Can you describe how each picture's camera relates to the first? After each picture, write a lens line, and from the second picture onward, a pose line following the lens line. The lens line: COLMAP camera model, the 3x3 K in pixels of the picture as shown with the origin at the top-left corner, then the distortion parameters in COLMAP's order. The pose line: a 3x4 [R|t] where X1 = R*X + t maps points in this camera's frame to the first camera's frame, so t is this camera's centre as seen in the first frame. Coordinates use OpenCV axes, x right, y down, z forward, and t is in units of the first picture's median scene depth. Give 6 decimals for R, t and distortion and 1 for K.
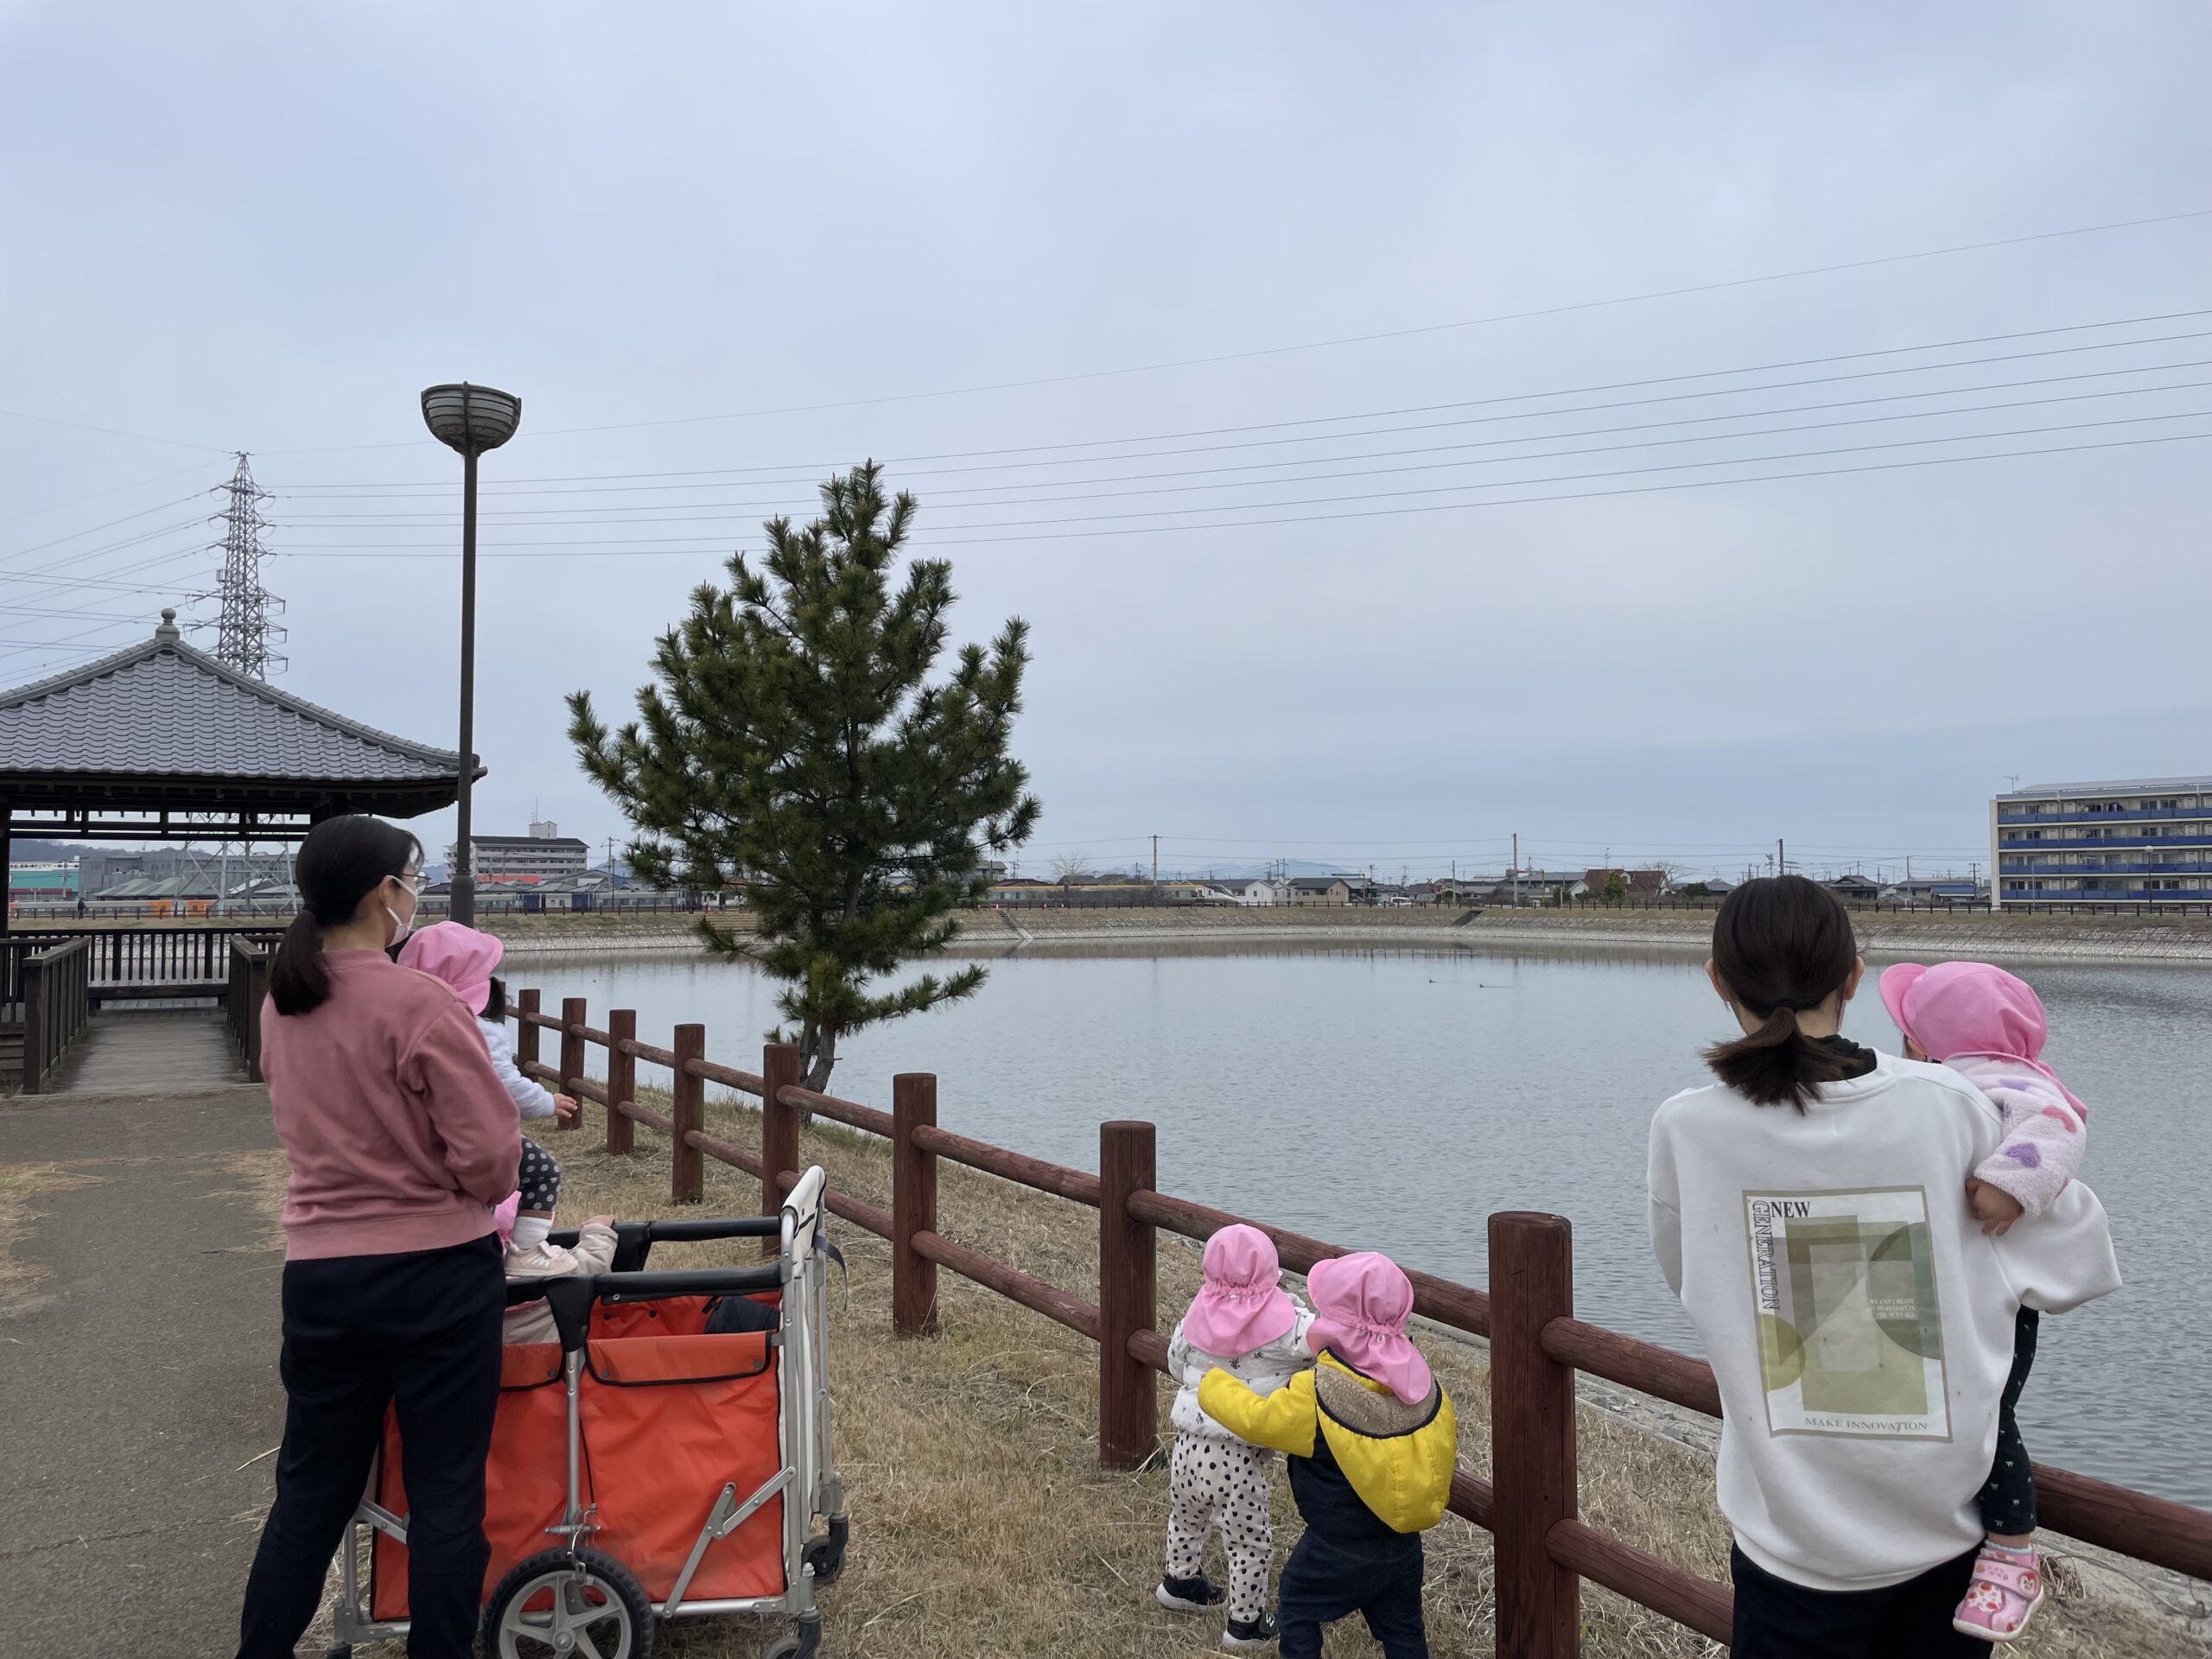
lens RADIAL K [[1678.5, 0, 1106.0], [0, 1678.5, 829.5], [0, 0, 1]] dist [0.066230, -0.099785]
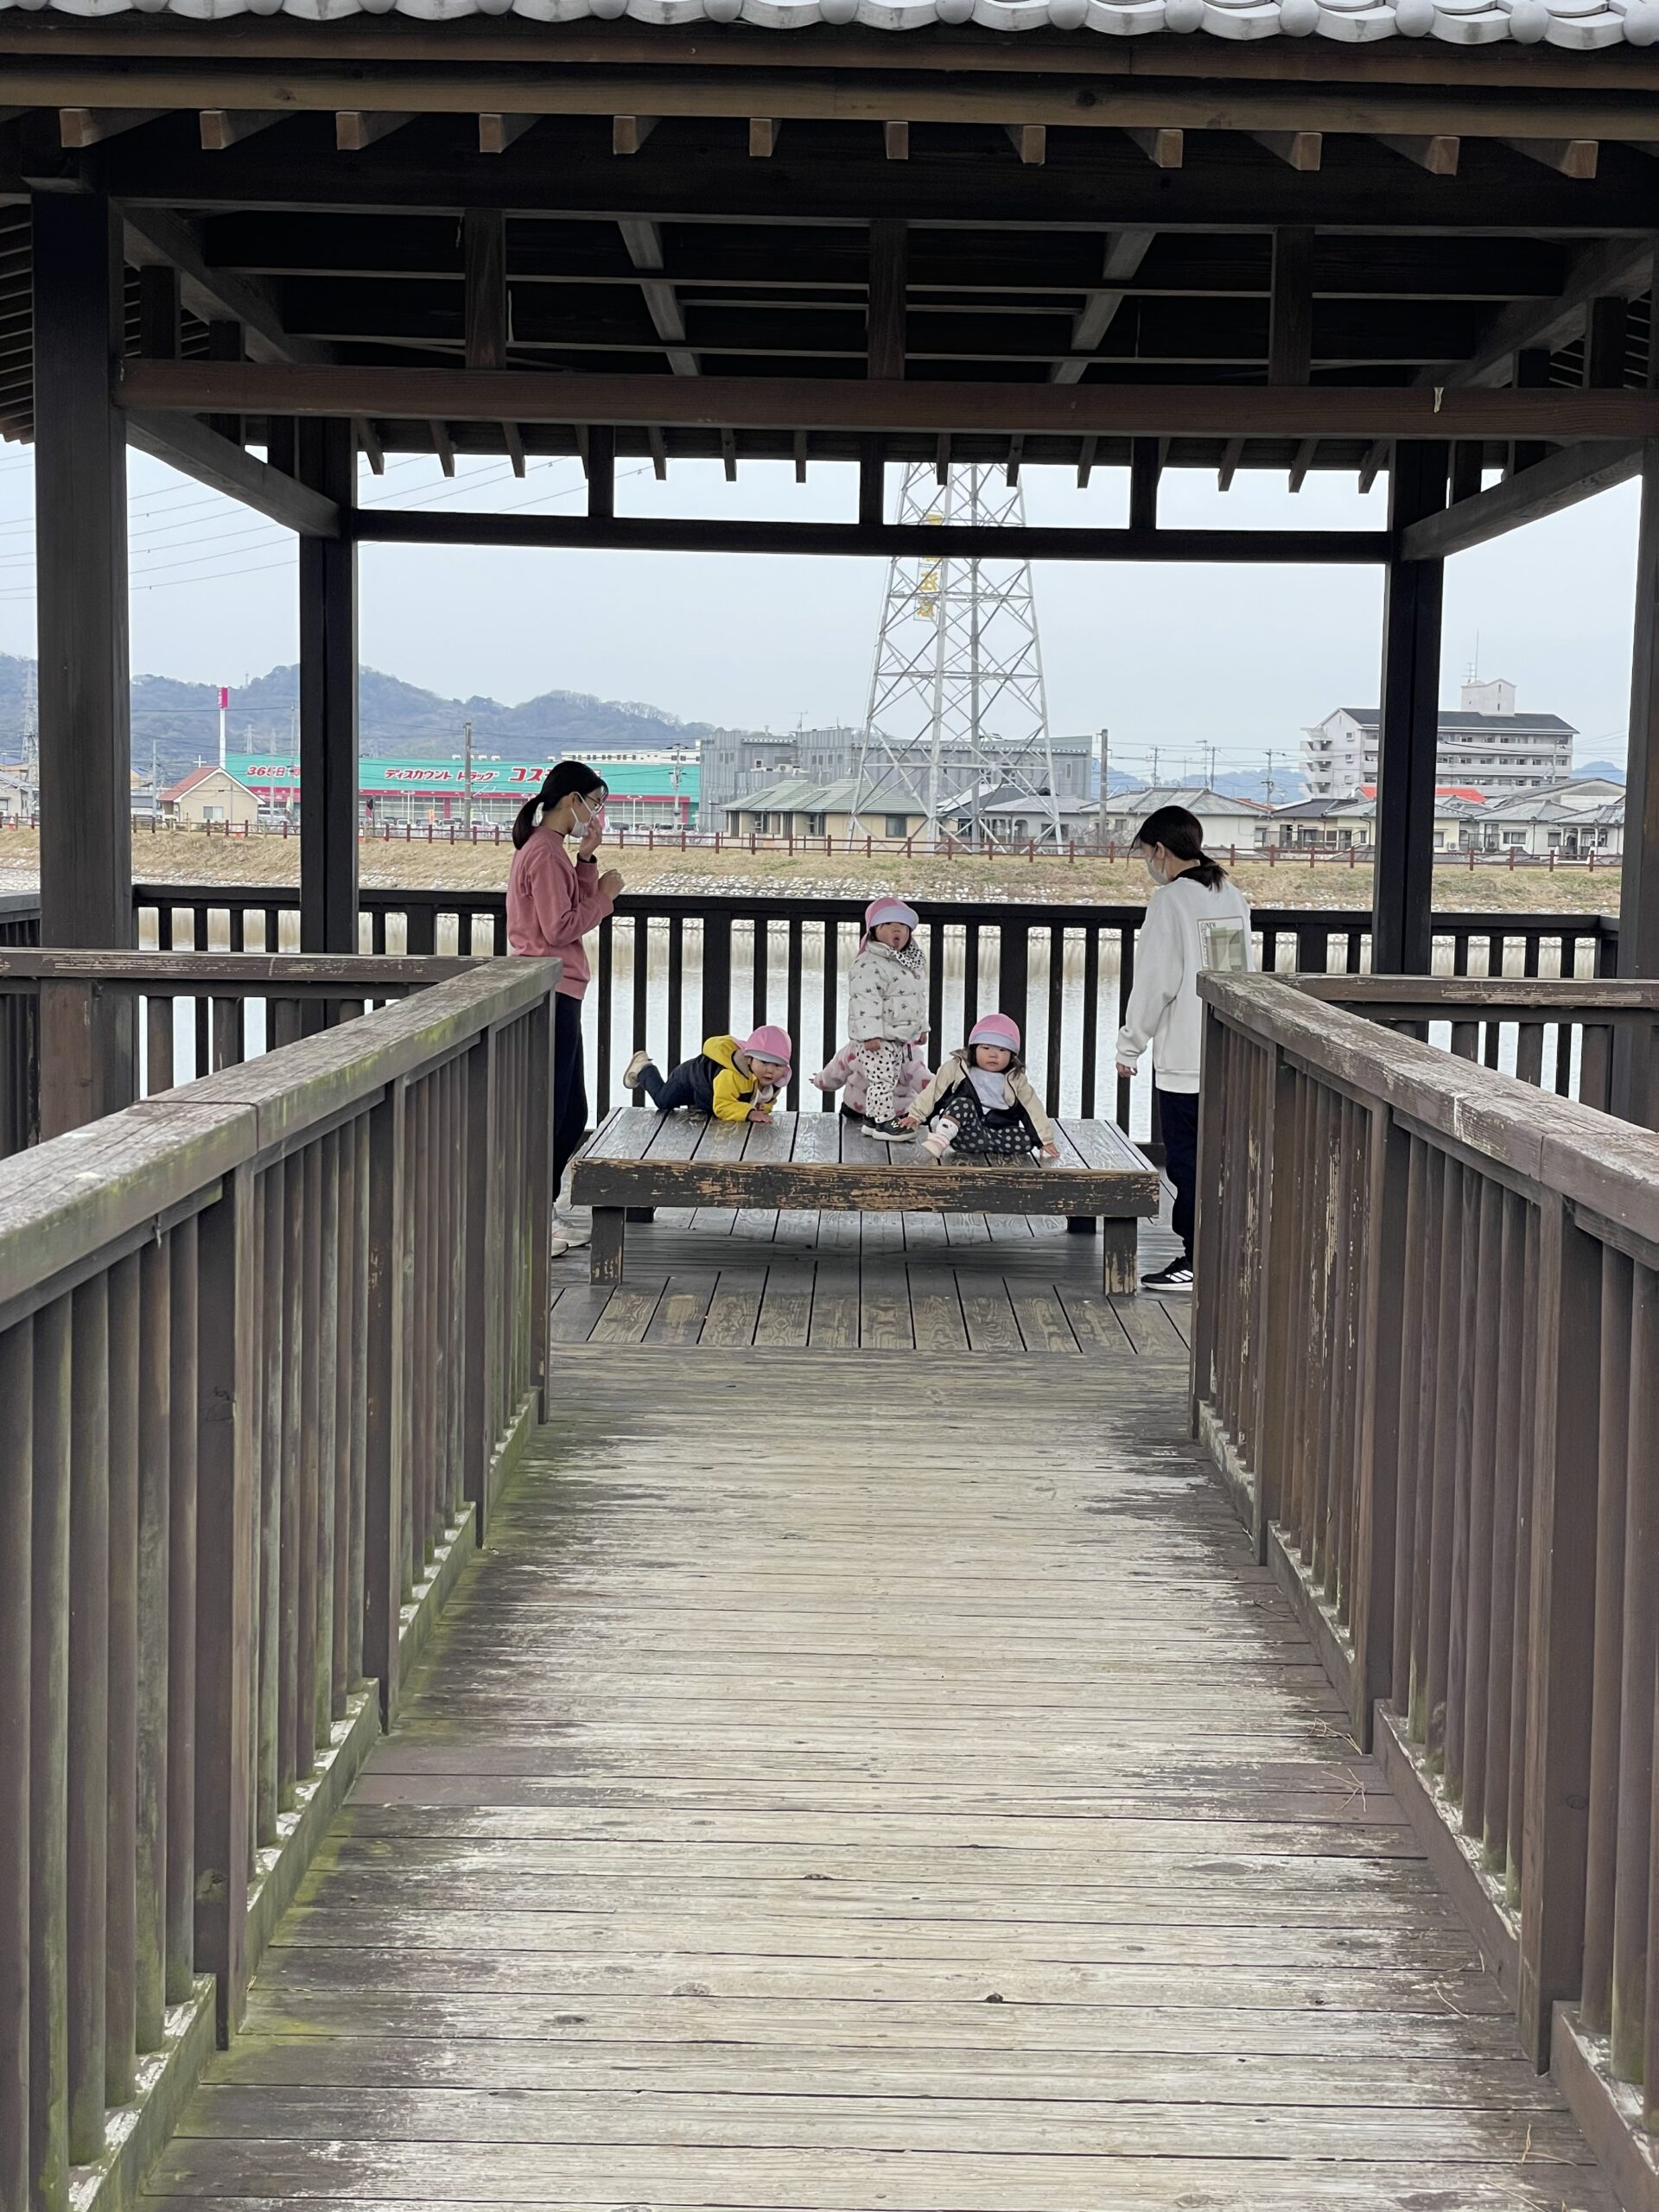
lens RADIAL K [[3331.3, 0, 828.5], [0, 3331.3, 1049.8], [0, 0, 1]] dist [0.194620, -0.350852]
pose [[0.873949, 0.057091, -0.482653, -0.292738], [-0.007254, 0.994498, 0.104500, 0.025630], [0.485964, -0.087826, 0.869555, 0.515608]]
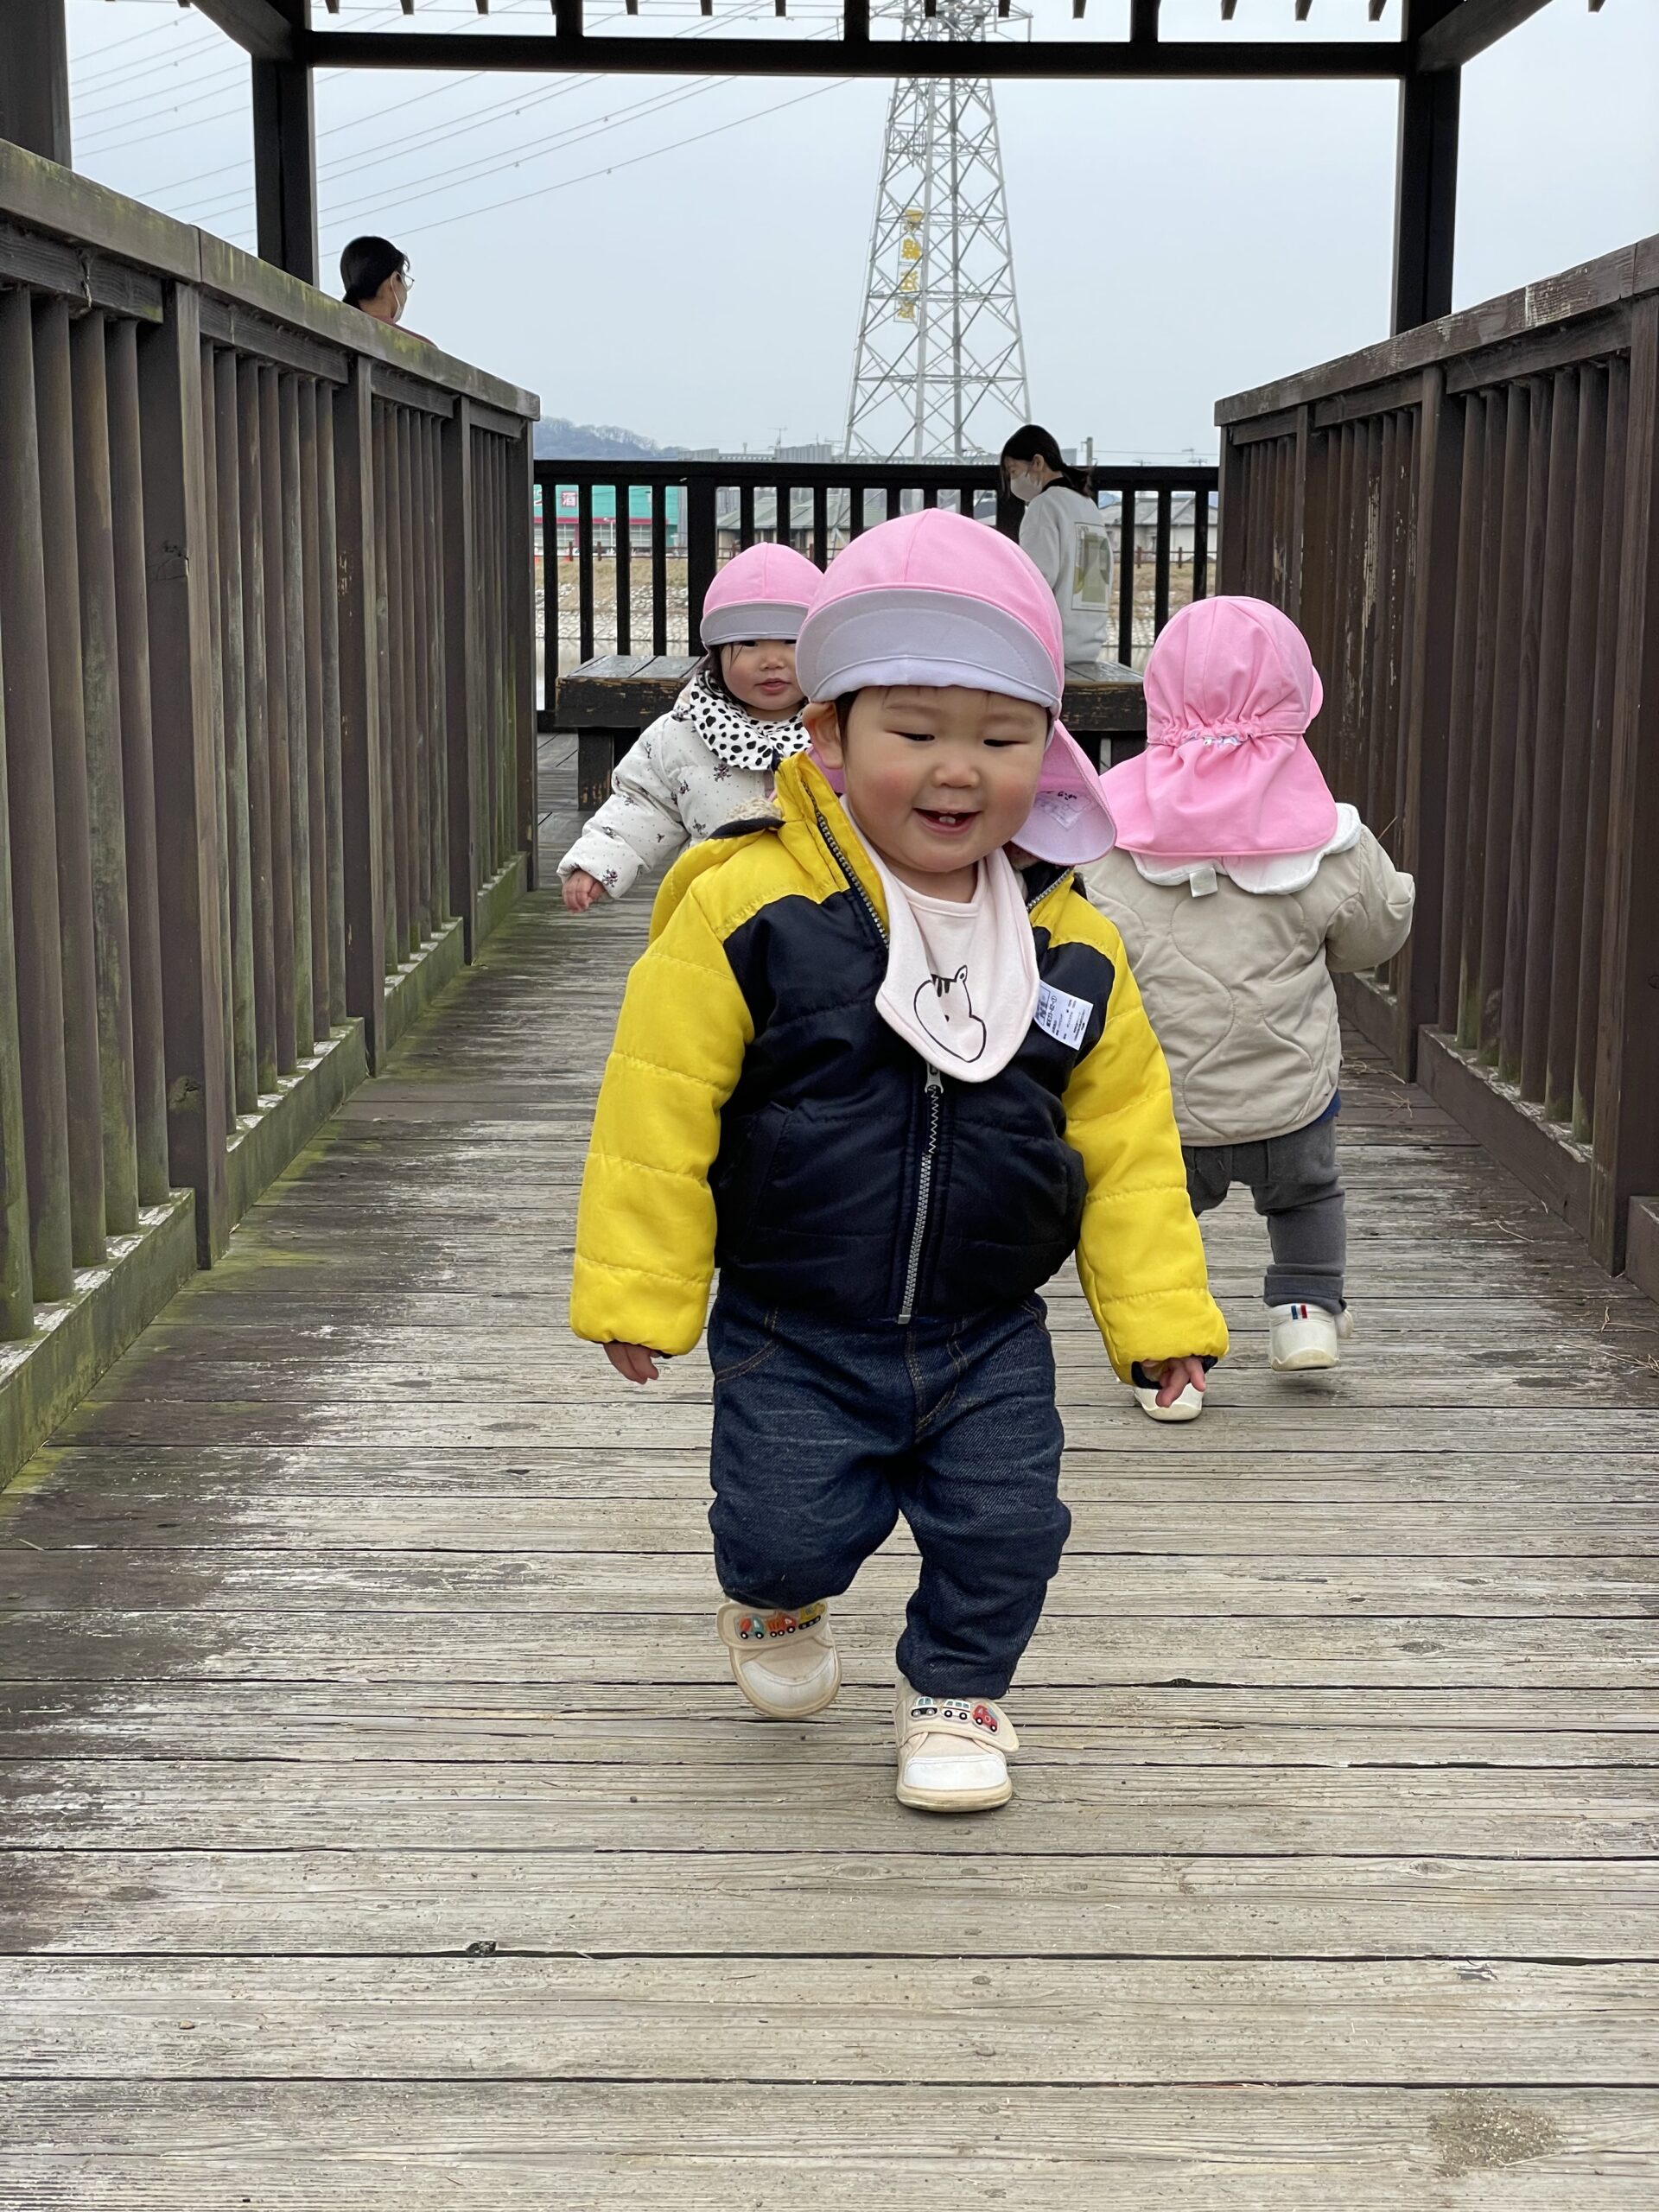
lens RADIAL K [[3307.3, 0, 829.5], [0, 3307.3, 1106.0], [0, 0, 1]] dist [0.196306, -0.563129]
pose [[0.877487, 0.082286, -0.472489, -0.300359], [0.006486, 0.983045, 0.183248, 0.059848], [0.479557, -0.163862, 0.862075, 0.525984]]
